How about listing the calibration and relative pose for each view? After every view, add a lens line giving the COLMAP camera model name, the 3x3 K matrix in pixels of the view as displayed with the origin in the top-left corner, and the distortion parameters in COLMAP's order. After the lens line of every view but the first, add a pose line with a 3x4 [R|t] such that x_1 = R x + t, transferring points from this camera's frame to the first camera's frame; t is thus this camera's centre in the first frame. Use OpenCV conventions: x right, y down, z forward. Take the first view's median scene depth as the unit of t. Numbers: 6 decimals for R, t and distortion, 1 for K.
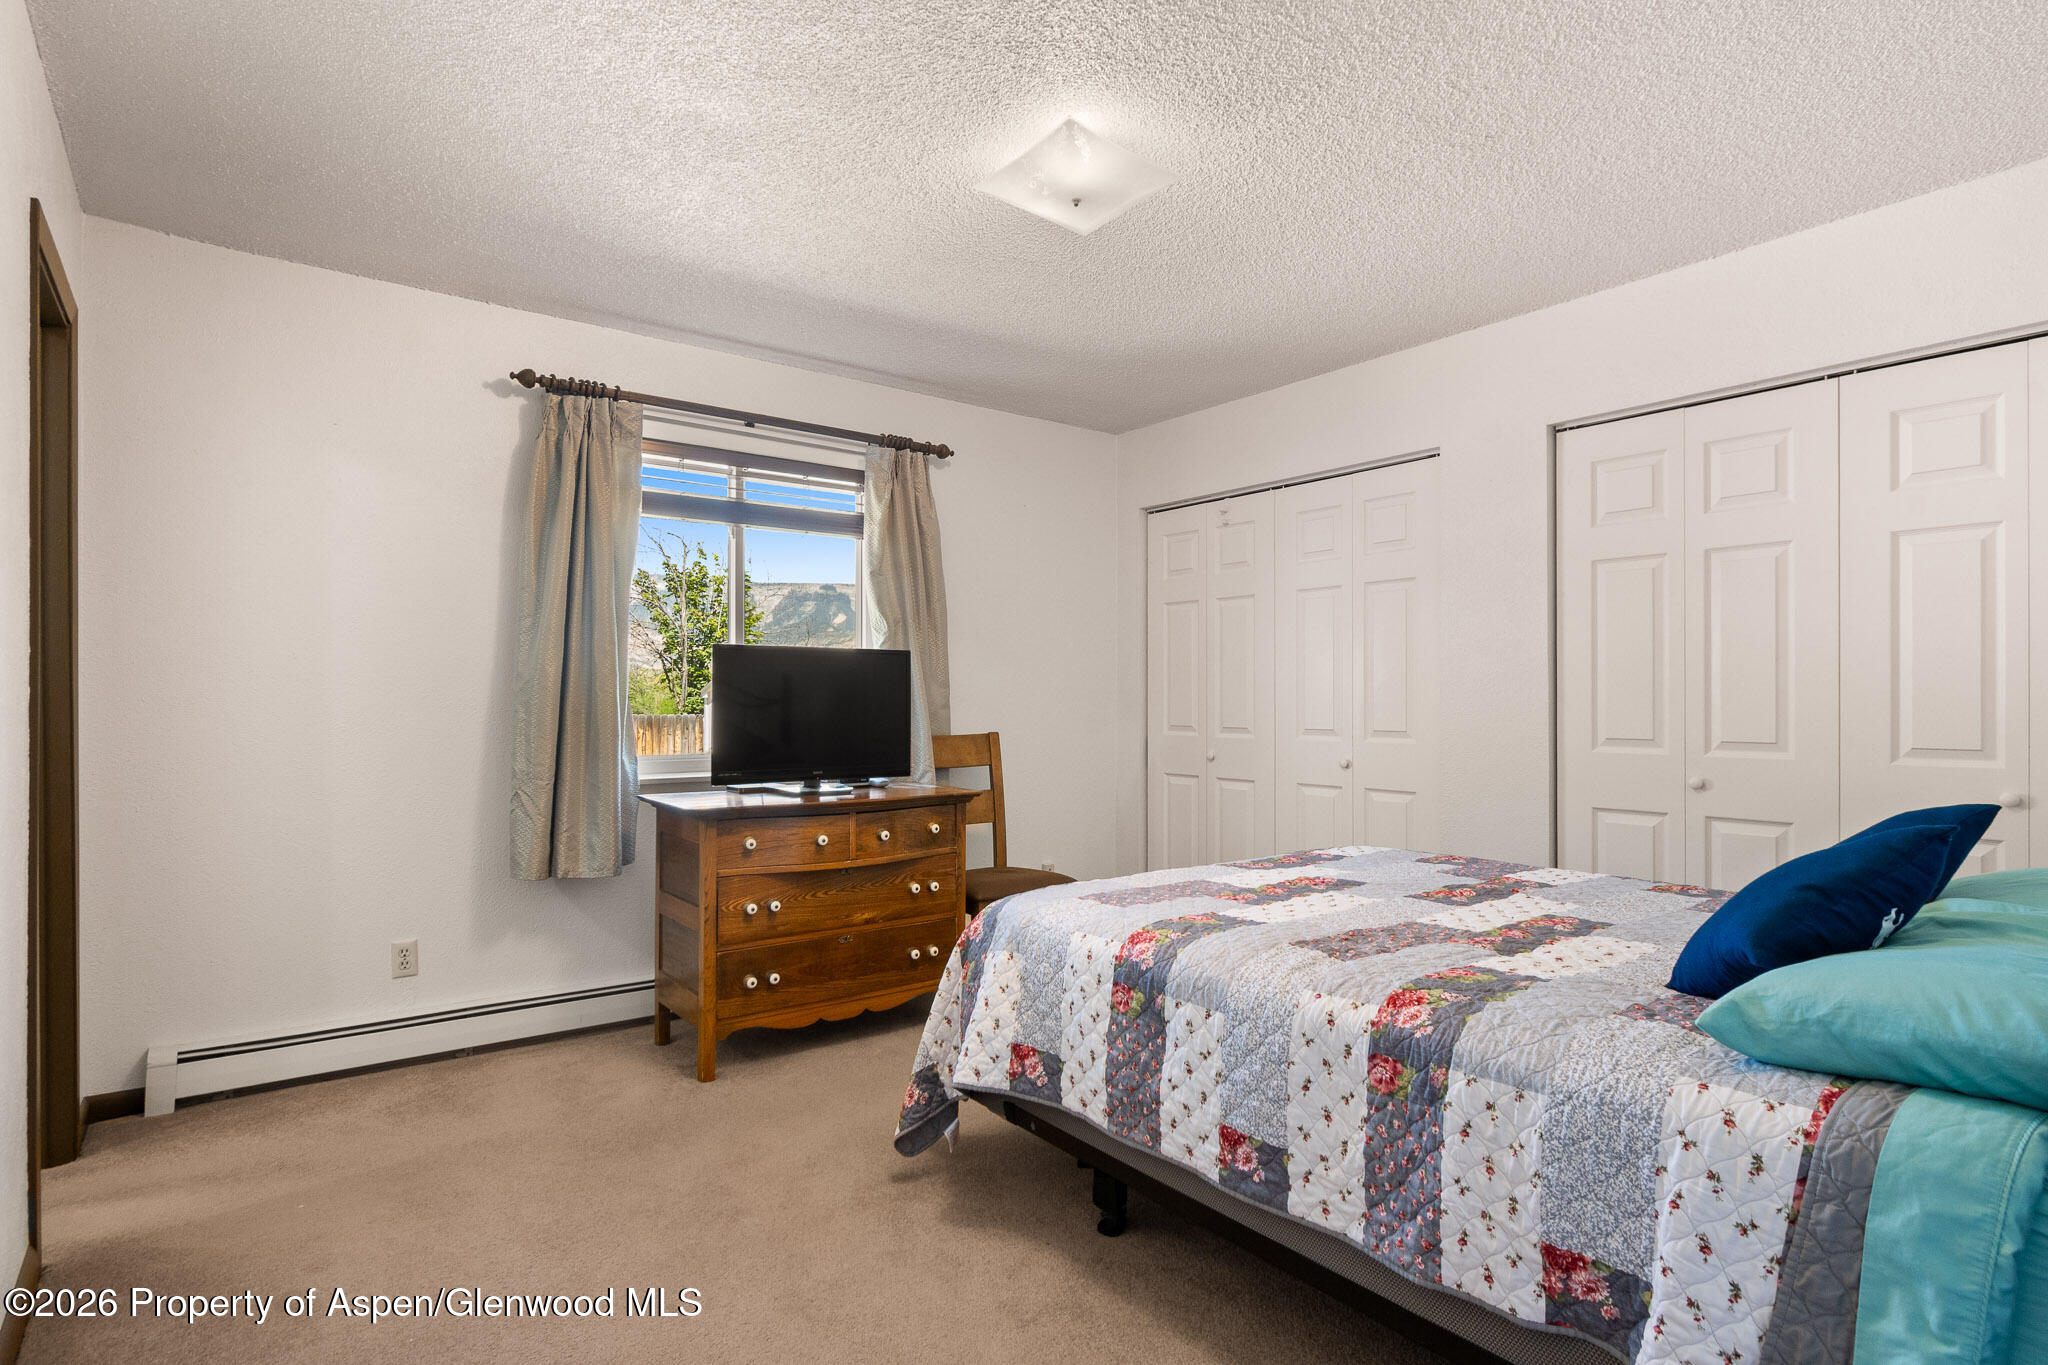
lens RADIAL K [[1049.2, 0, 1026.9], [0, 1049.2, 694.9], [0, 0, 1]] dist [0.000686, 0.000517]
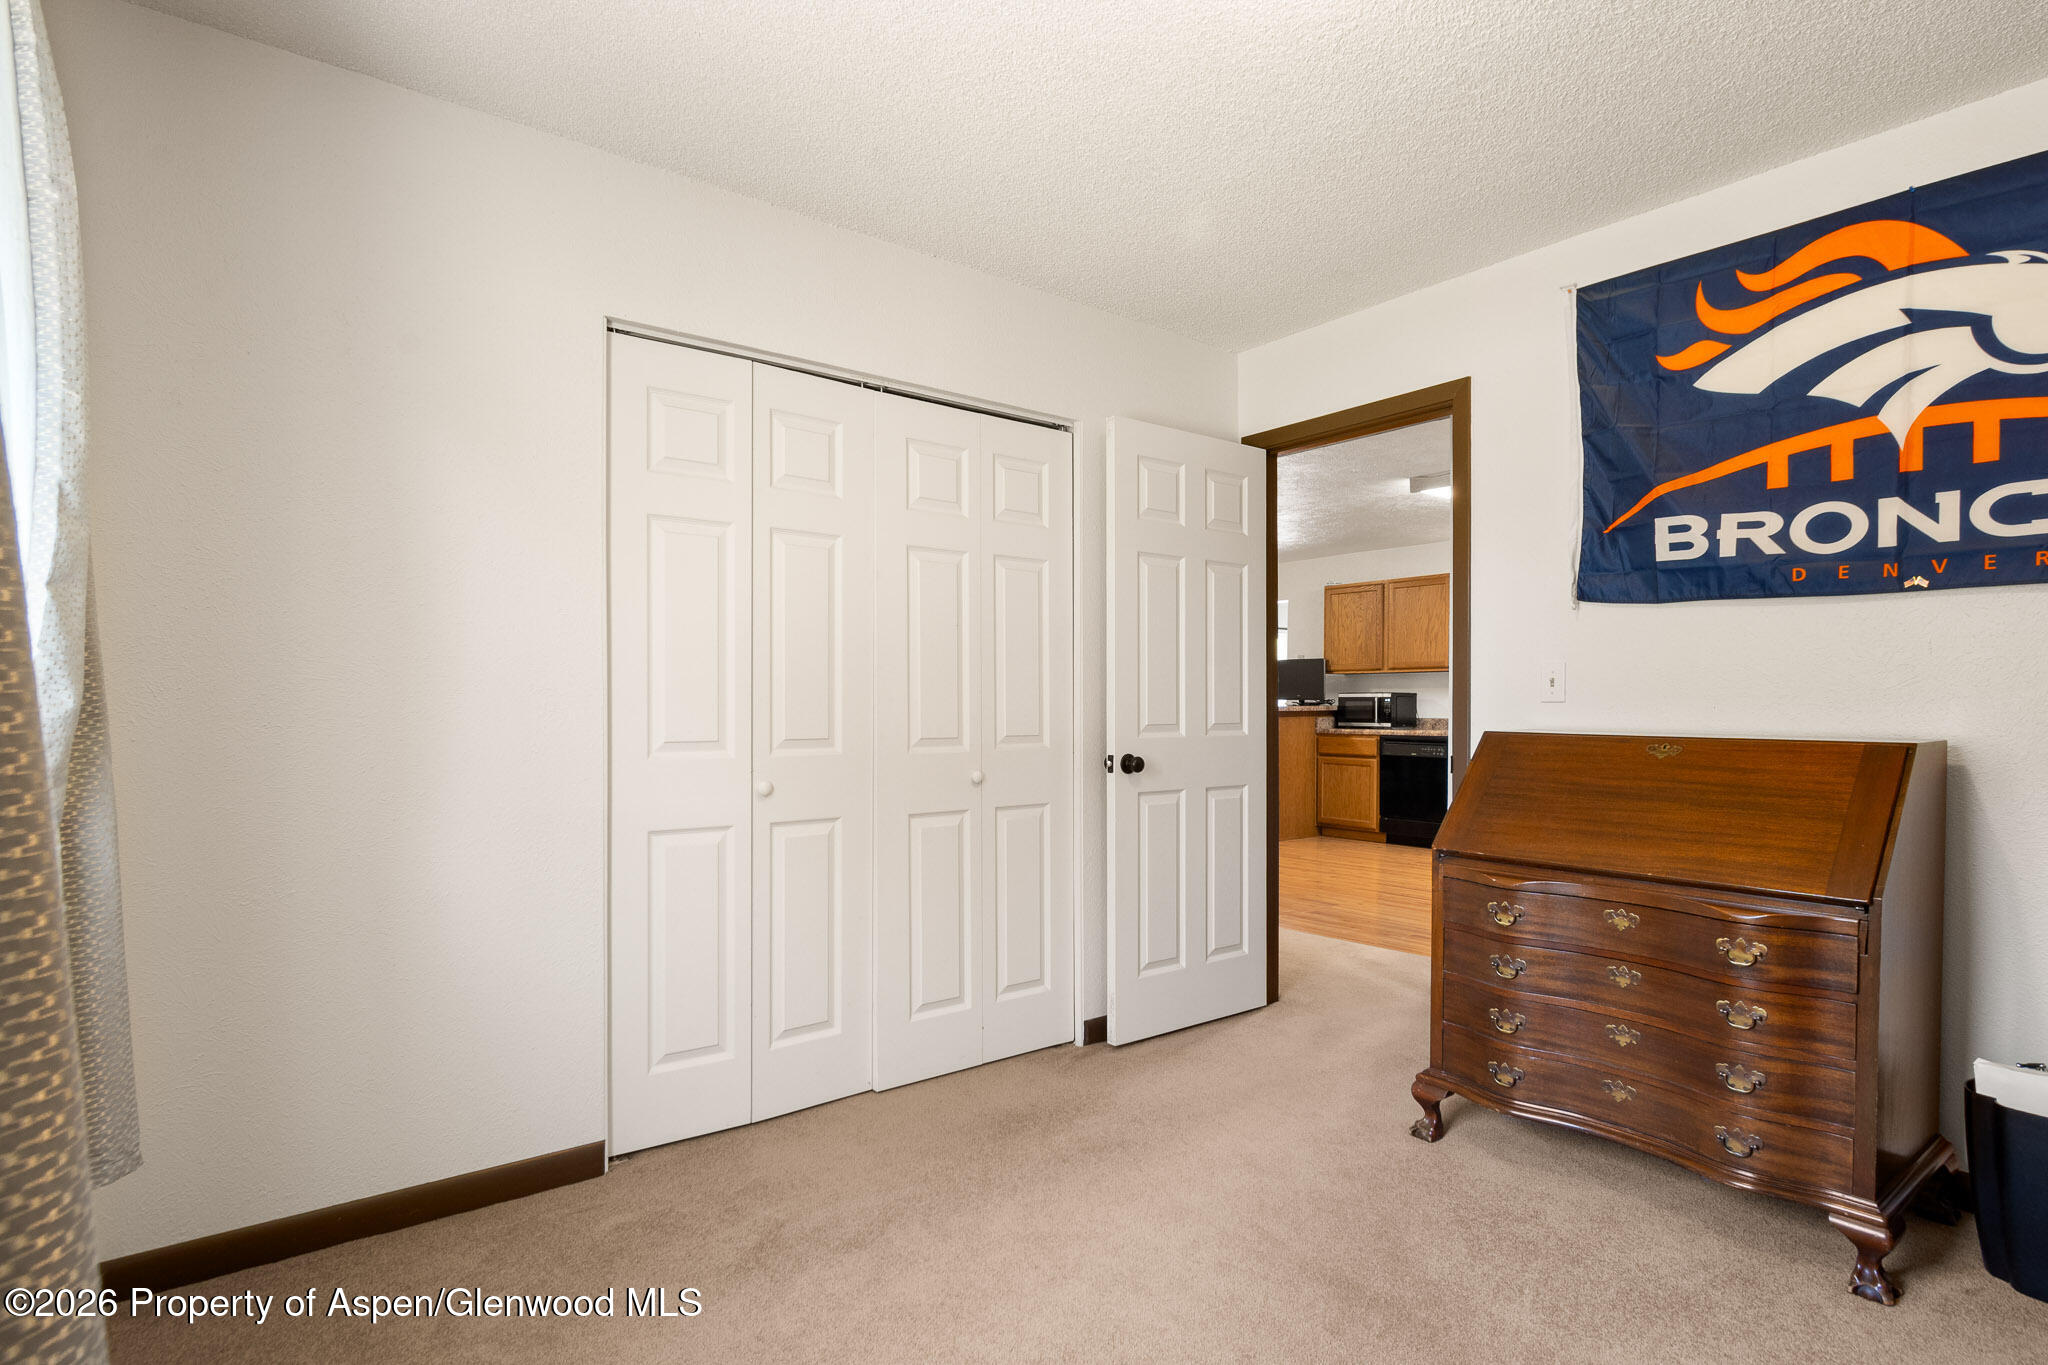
lens RADIAL K [[1049.2, 0, 1026.9], [0, 1049.2, 694.9], [0, 0, 1]] dist [0.000686, 0.000517]
pose [[-0.008629, 0.004738, 0.999952, -0.260238], [-0.006397, 0.999968, -0.004793, 0.008263], [-0.999942, -0.006438, -0.008598, 0.789173]]
